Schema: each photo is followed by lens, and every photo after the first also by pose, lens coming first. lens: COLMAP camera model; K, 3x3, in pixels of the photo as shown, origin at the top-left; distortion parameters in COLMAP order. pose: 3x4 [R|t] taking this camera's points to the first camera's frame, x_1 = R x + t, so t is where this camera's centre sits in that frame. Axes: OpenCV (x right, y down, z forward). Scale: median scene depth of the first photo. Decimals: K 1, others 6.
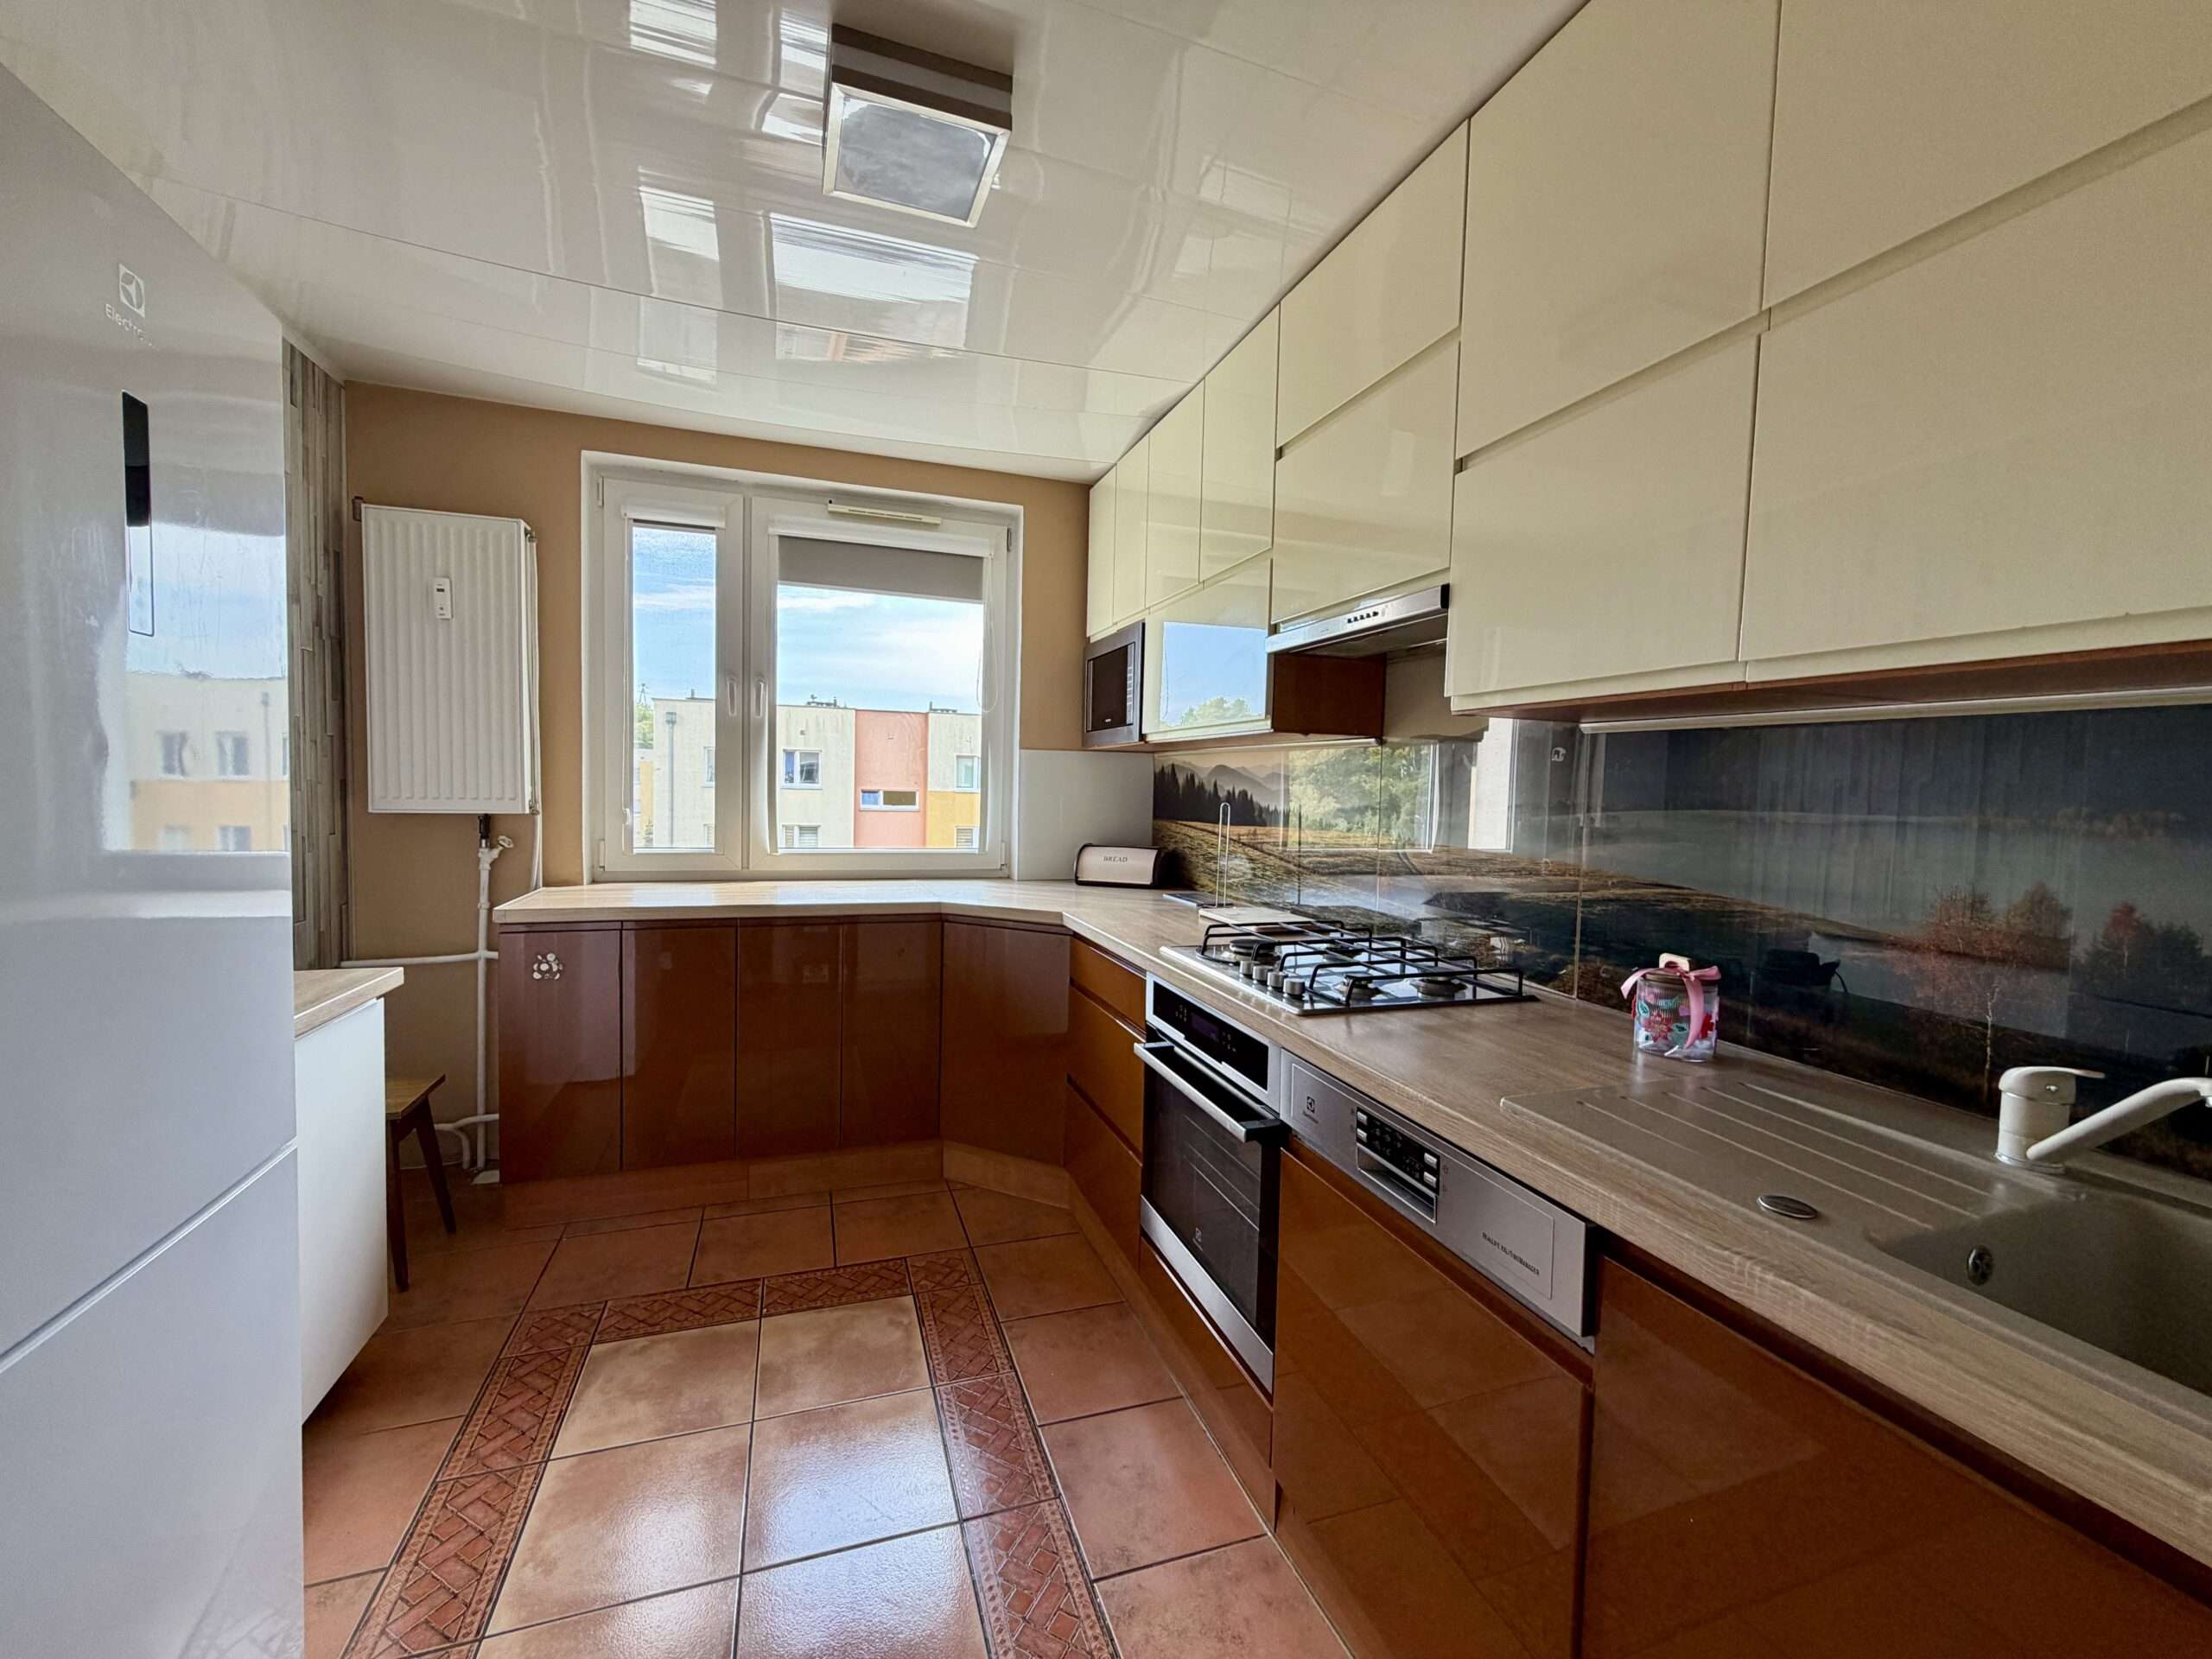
lens RADIAL K [[878.0, 0, 1106.0], [0, 878.0, 829.5], [0, 0, 1]] dist [0.000163, 0.000194]
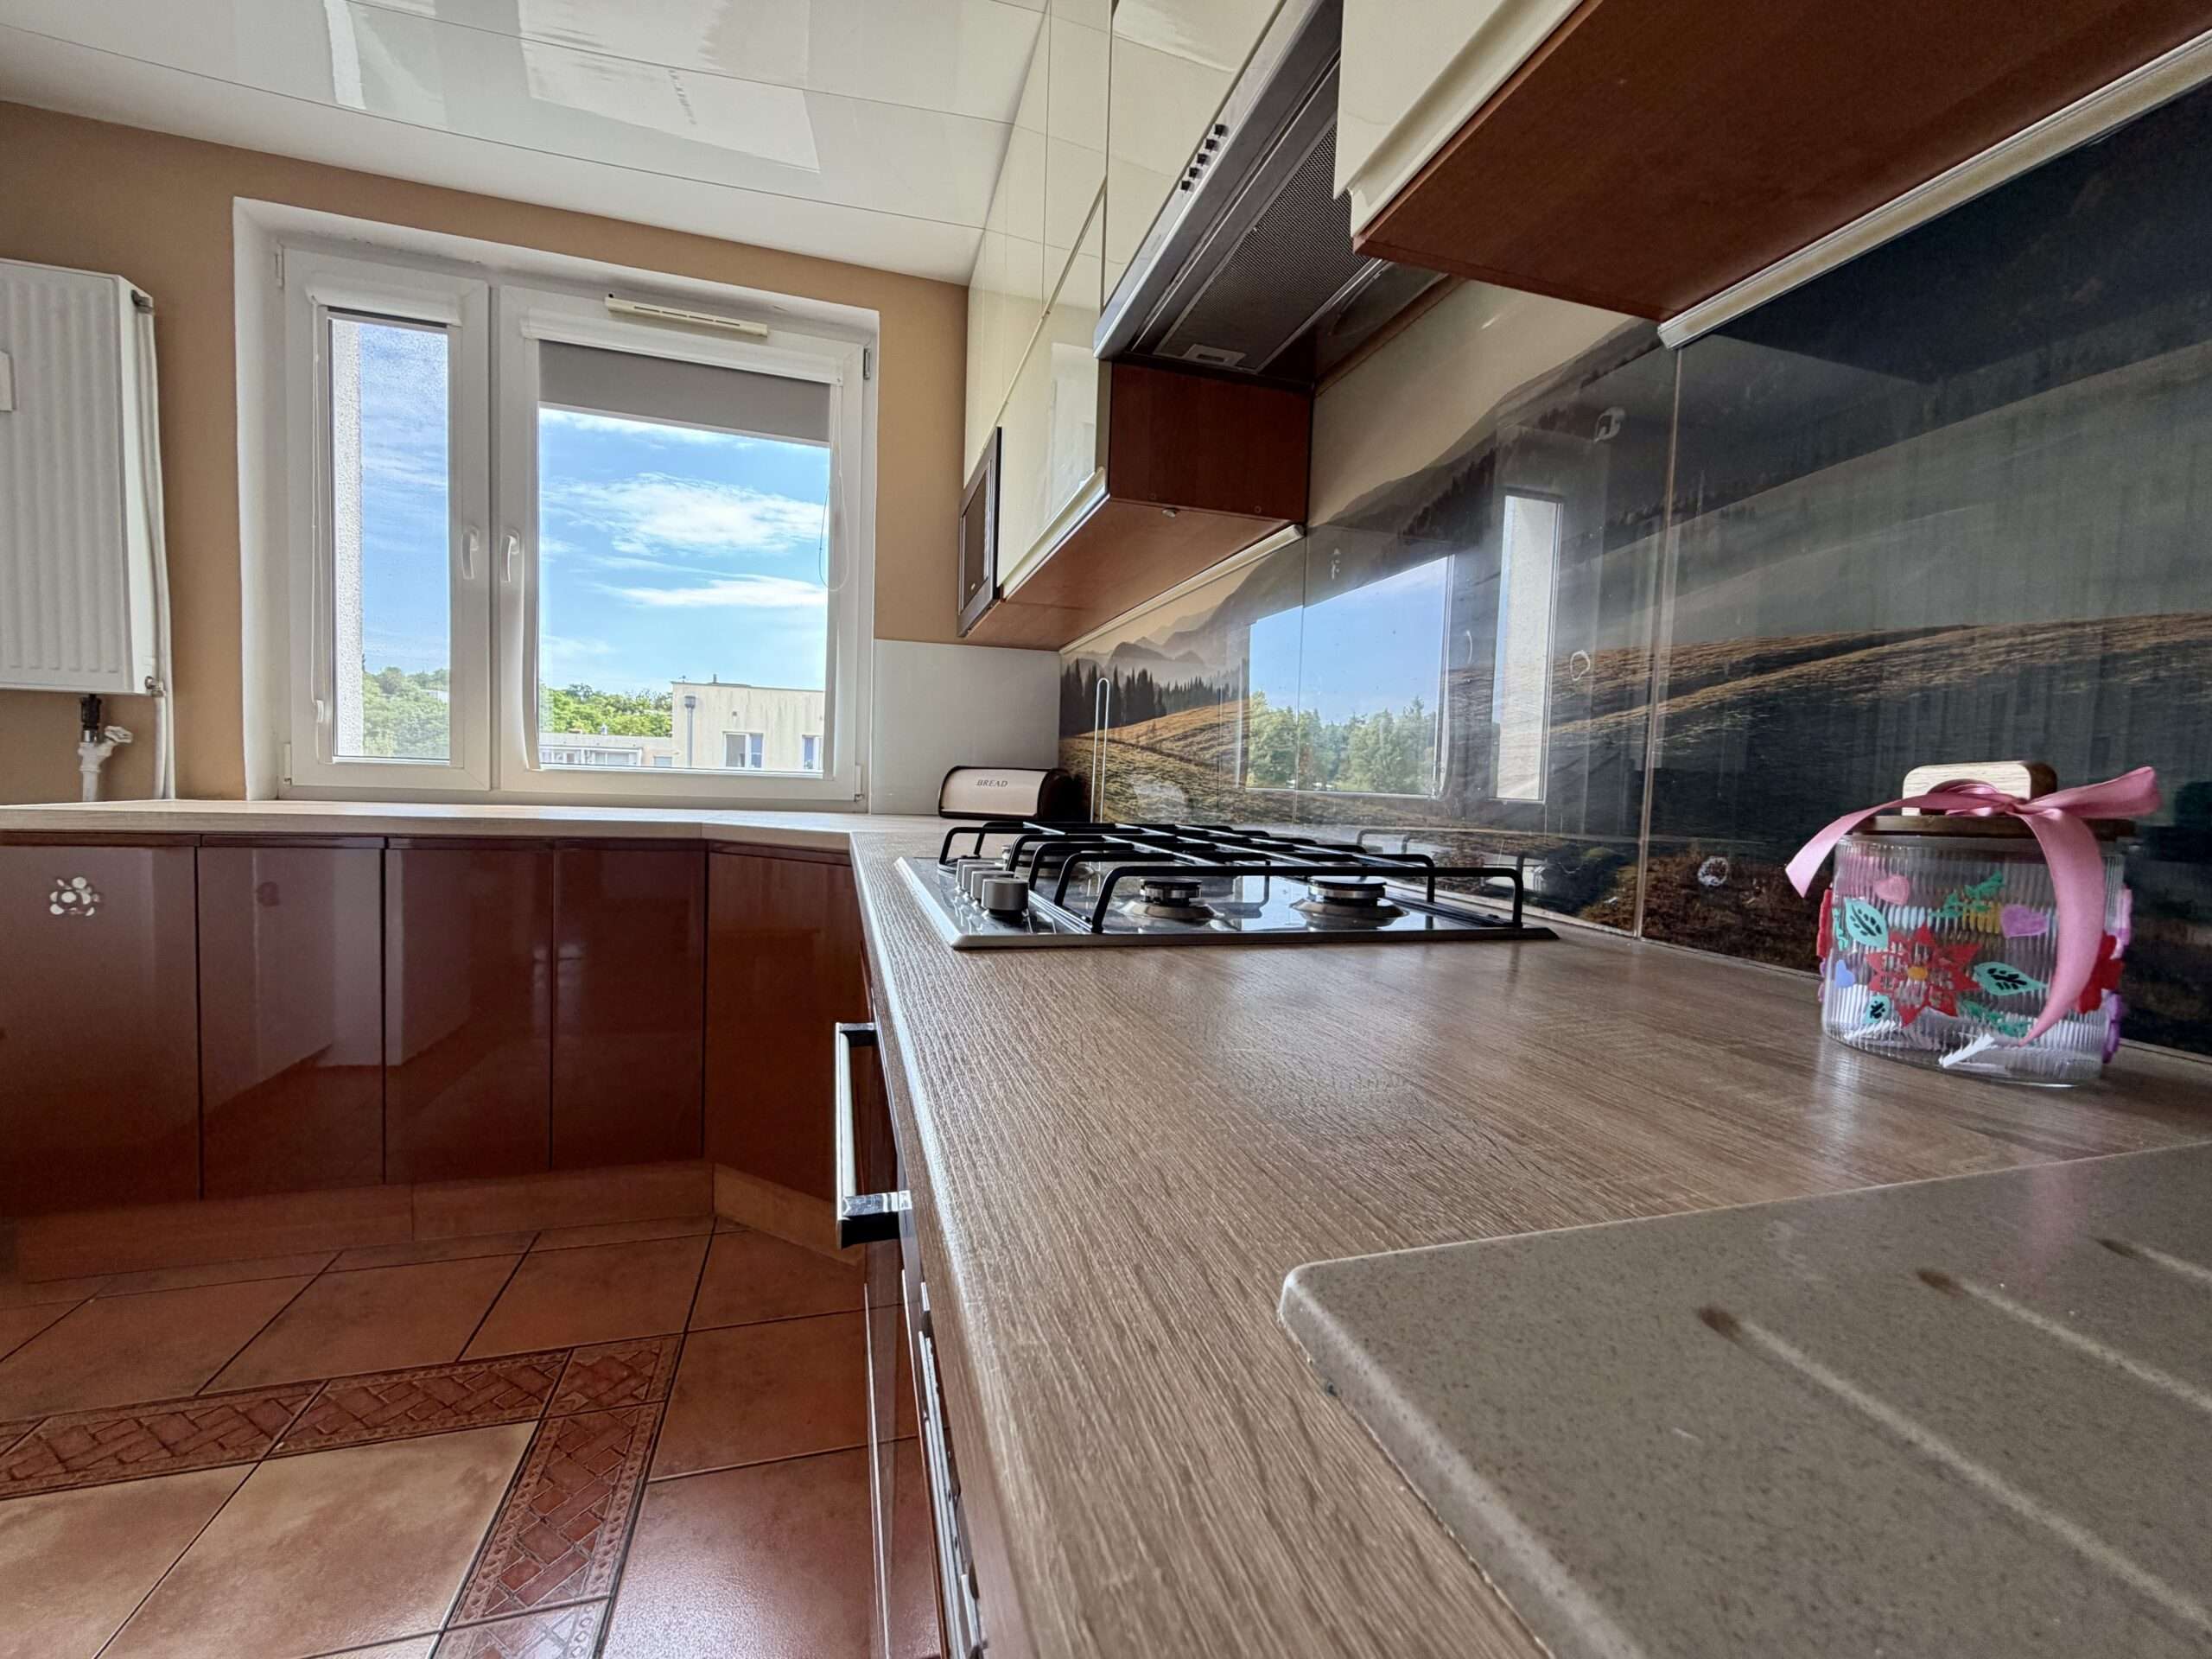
lens RADIAL K [[875.0, 0, 1106.0], [0, 875.0, 829.5], [0, 0, 1]] dist [0.002301, -0.000261]
pose [[0.999047, 0.011466, -0.042125, 0.162406], [-0.011334, 0.999930, 0.003372, 0.081574], [0.042161, -0.002891, 0.999107, 0.314231]]
